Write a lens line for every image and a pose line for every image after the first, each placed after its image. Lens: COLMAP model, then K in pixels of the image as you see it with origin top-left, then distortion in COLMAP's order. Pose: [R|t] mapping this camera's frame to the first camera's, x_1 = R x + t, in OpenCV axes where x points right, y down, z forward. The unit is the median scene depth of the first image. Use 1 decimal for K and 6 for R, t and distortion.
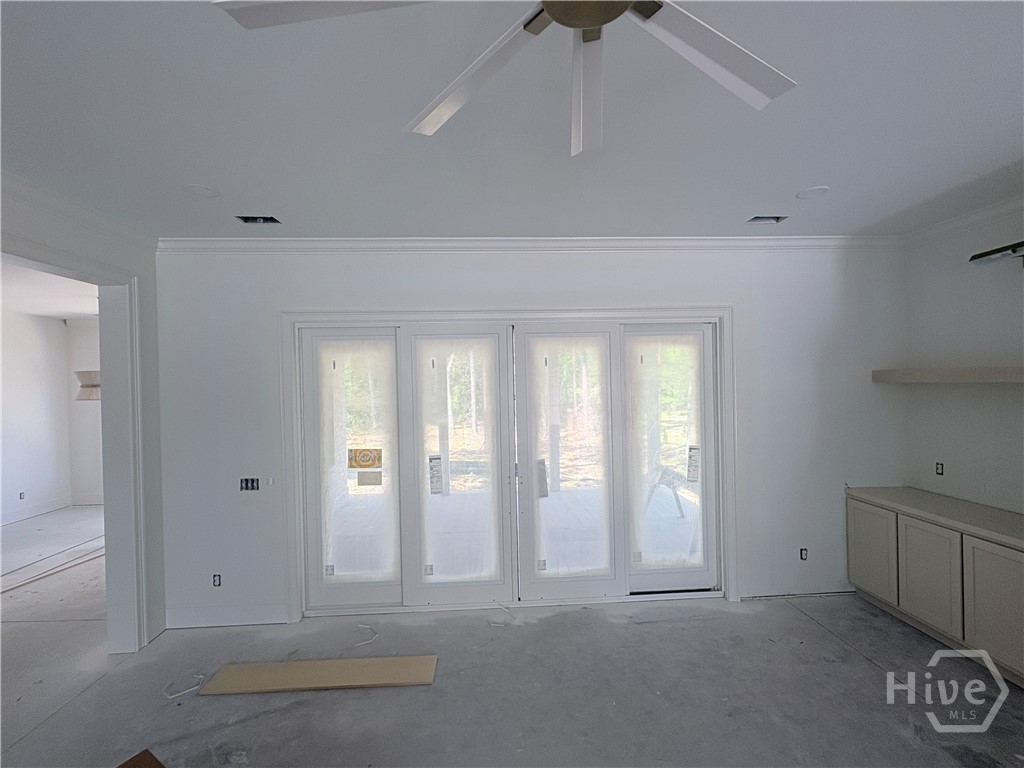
lens RADIAL K [[463.3, 0, 512.0], [0, 463.3, 384.0], [0, 0, 1]] dist [0.000342, -0.000276]
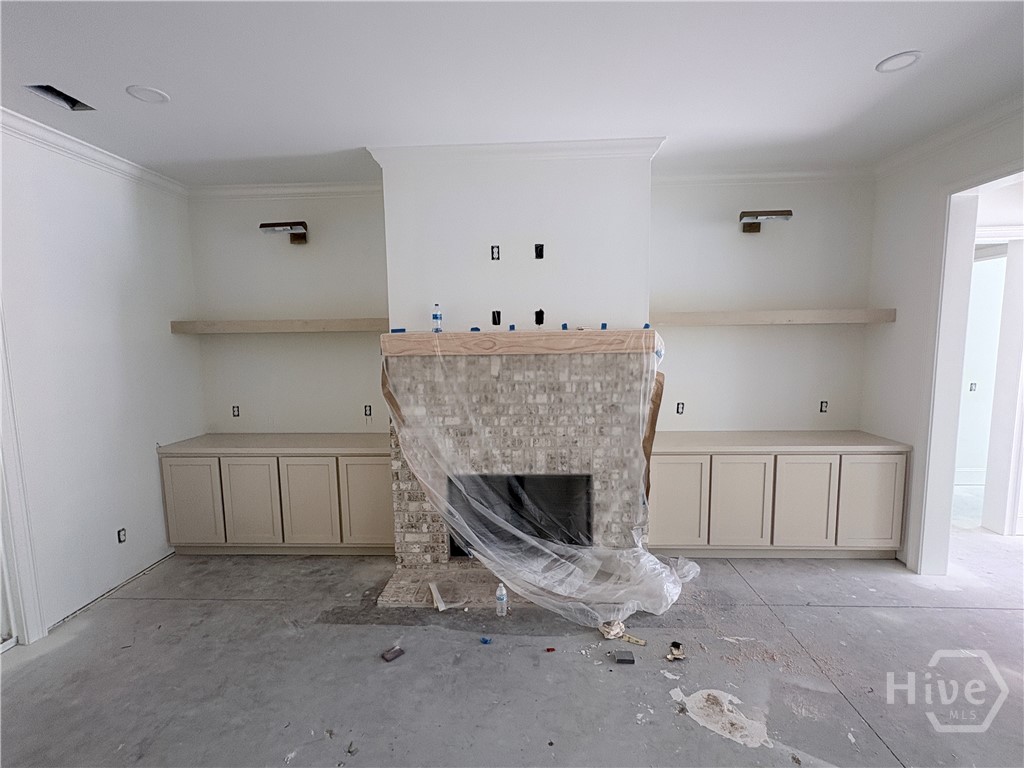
lens RADIAL K [[463.3, 0, 512.0], [0, 463.3, 384.0], [0, 0, 1]] dist [0.000342, -0.000276]
pose [[0.103062, -0.081770, 0.991308, -0.117912], [0.016710, 0.996617, 0.080471, 0.038190], [-0.994535, 0.008271, 0.104080, 0.216257]]
